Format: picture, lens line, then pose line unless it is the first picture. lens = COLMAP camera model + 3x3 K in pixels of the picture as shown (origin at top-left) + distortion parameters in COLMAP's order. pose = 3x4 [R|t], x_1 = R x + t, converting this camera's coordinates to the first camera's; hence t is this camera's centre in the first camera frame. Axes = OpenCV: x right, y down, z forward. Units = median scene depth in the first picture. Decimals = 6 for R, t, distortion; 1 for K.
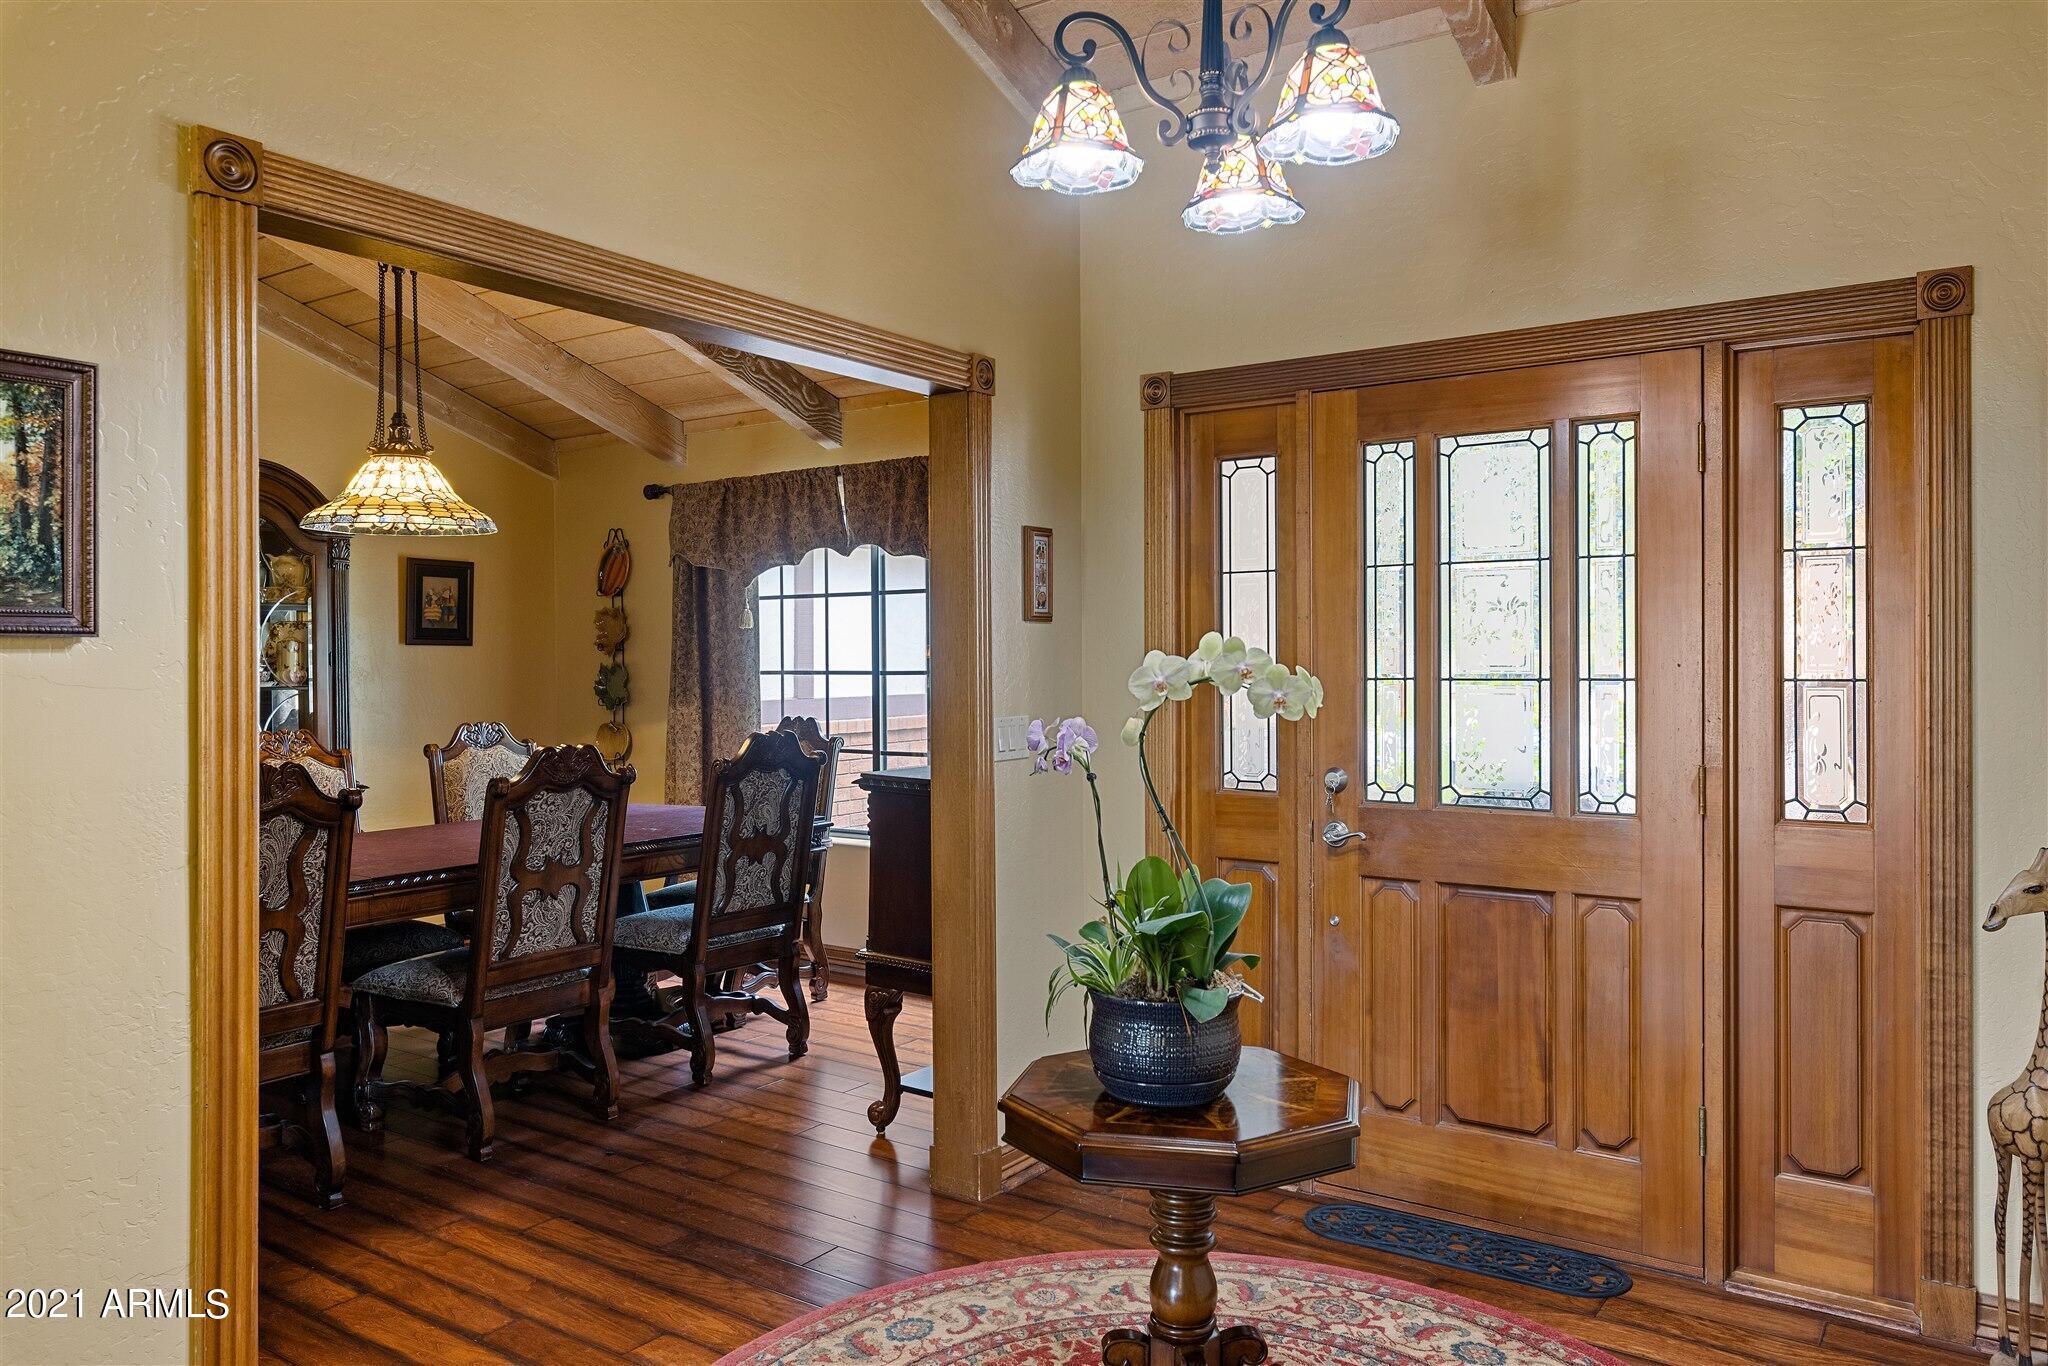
lens RADIAL K [[1411.3, 0, 1032.4], [0, 1411.3, 662.4], [0, 0, 1]] dist [0.003641, -0.004032]
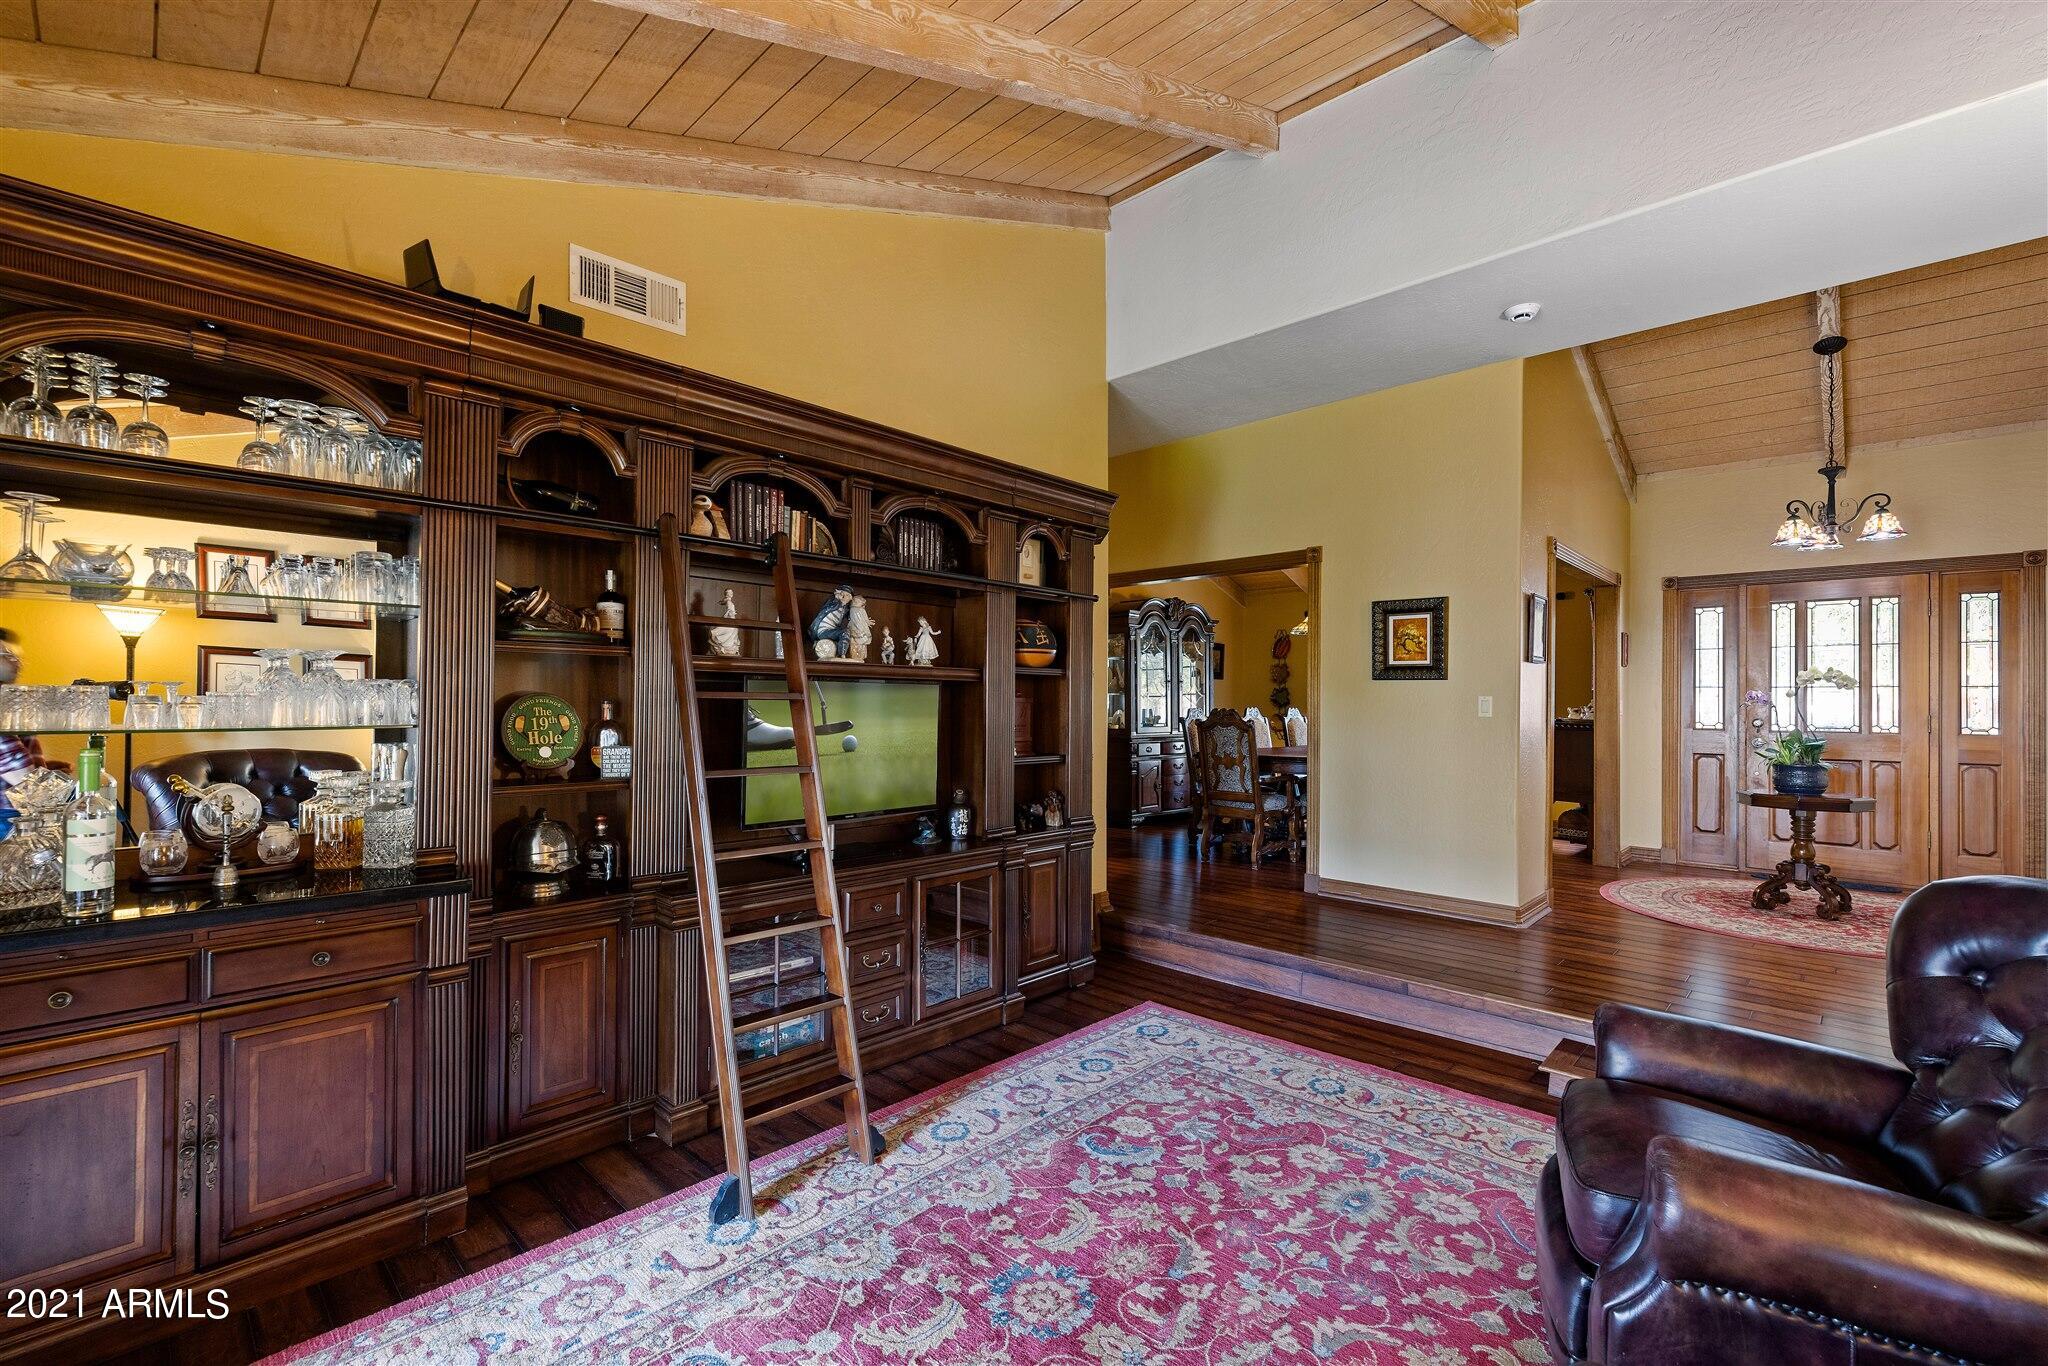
lens RADIAL K [[888.8, 0, 1016.7], [0, 888.8, 692.7], [0, 0, 1]] dist [0.001181, -0.000795]
pose [[0.985965, 0.011690, -0.166543, -0.815974], [-0.014027, 0.999819, -0.012865, 0.057028], [0.166362, 0.015020, 0.985950, -0.852696]]
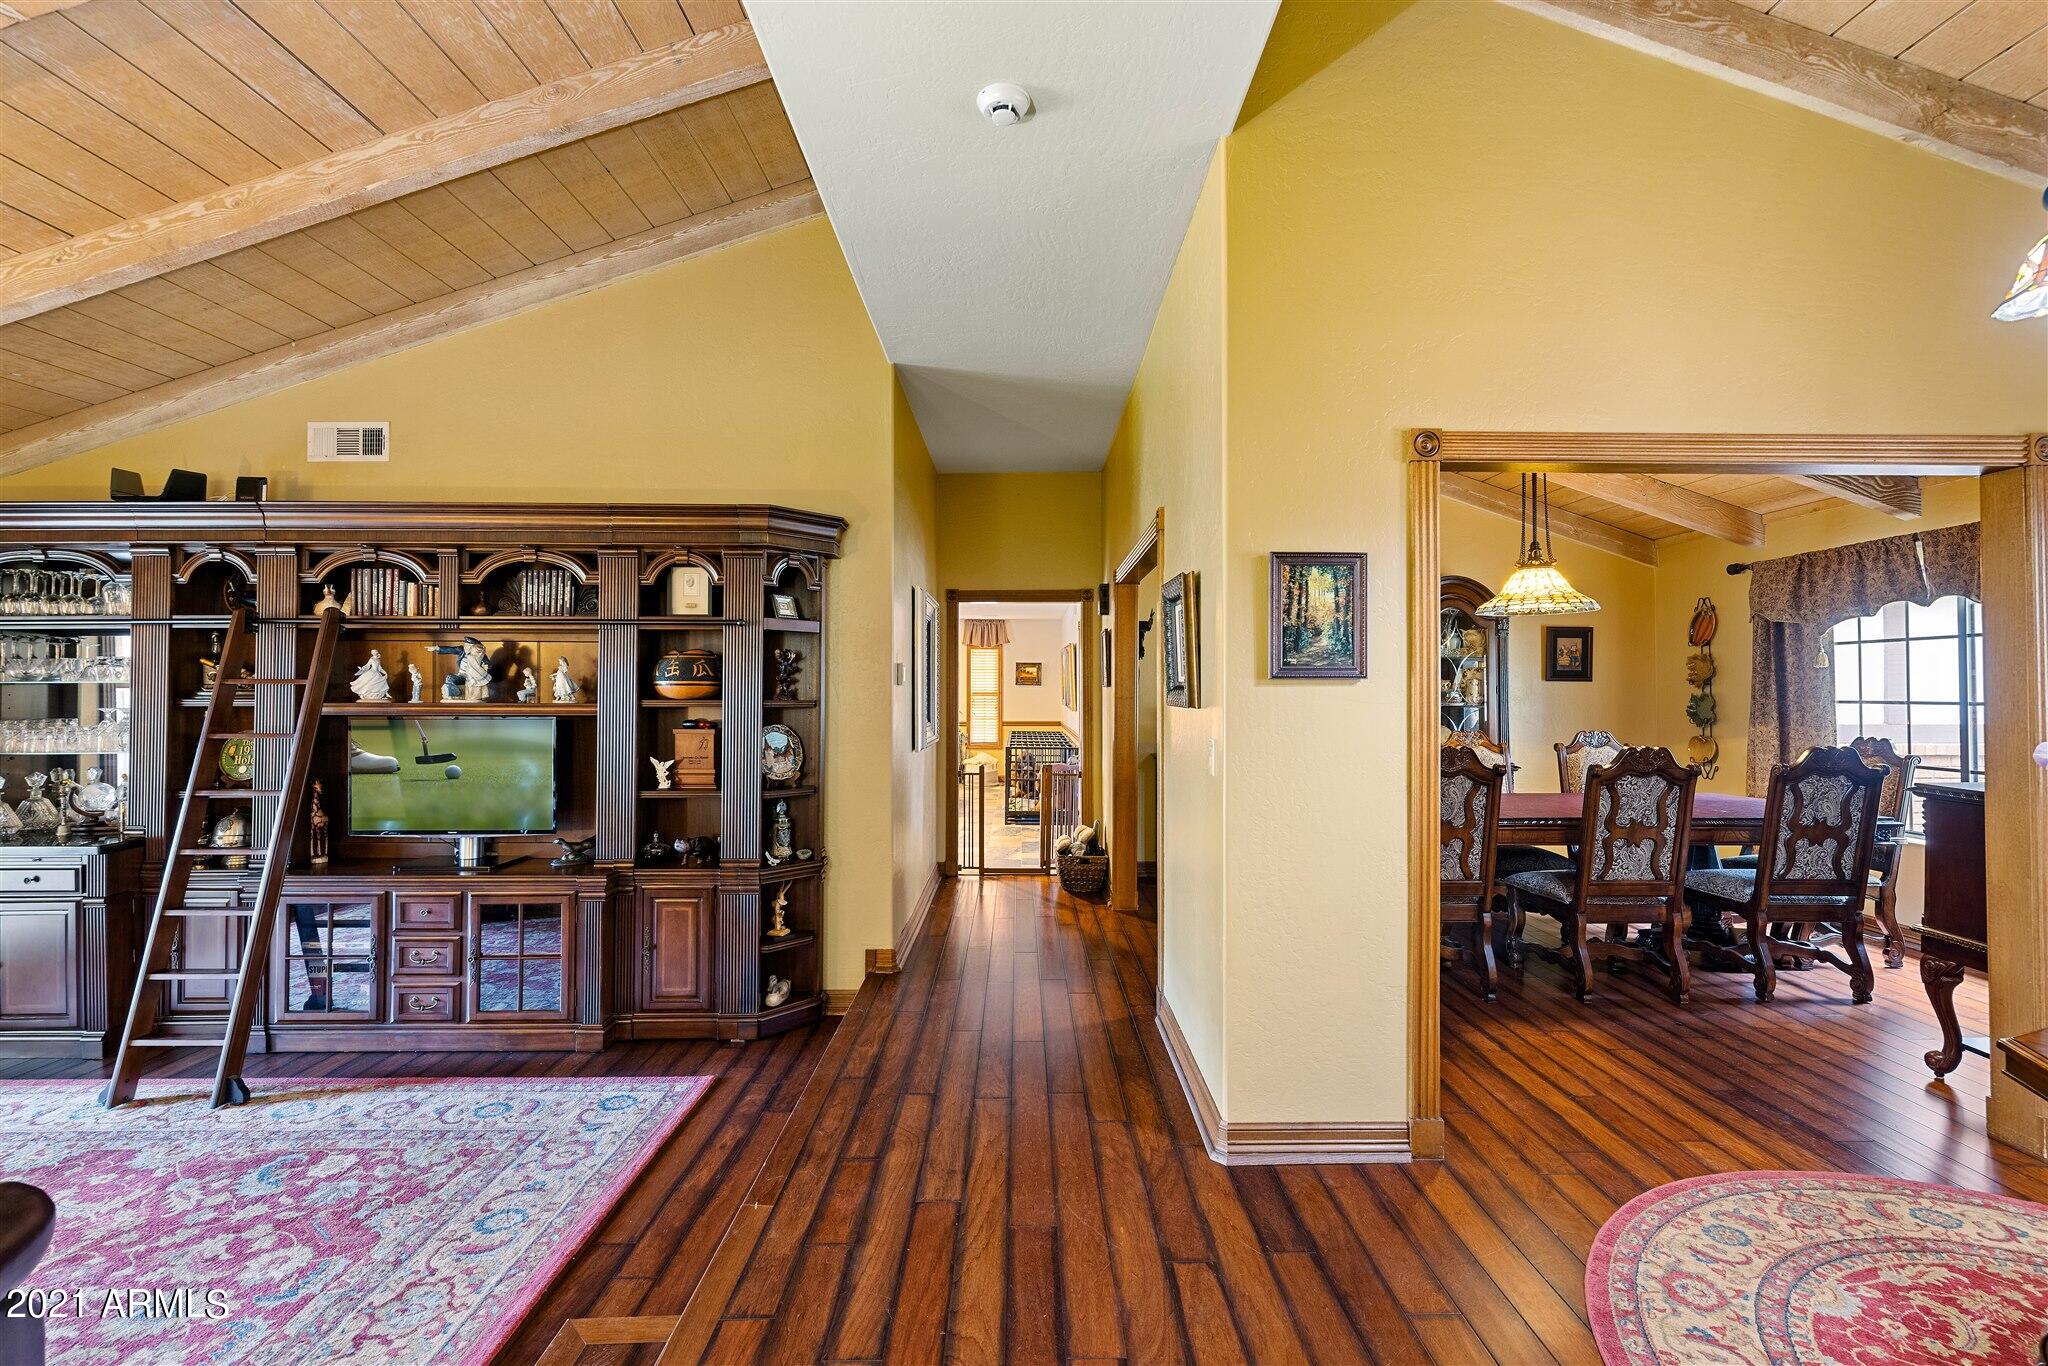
lens RADIAL K [[888.8, 0, 1027.3], [0, 888.8, 678.7], [0, 0, 1]] dist [0.001181, -0.000795]
pose [[0.572983, -0.006082, -0.819545, 0.074217], [-0.005992, 0.999915, -0.011610, 0.000047], [0.819545, 0.011563, 0.572898, -0.097780]]
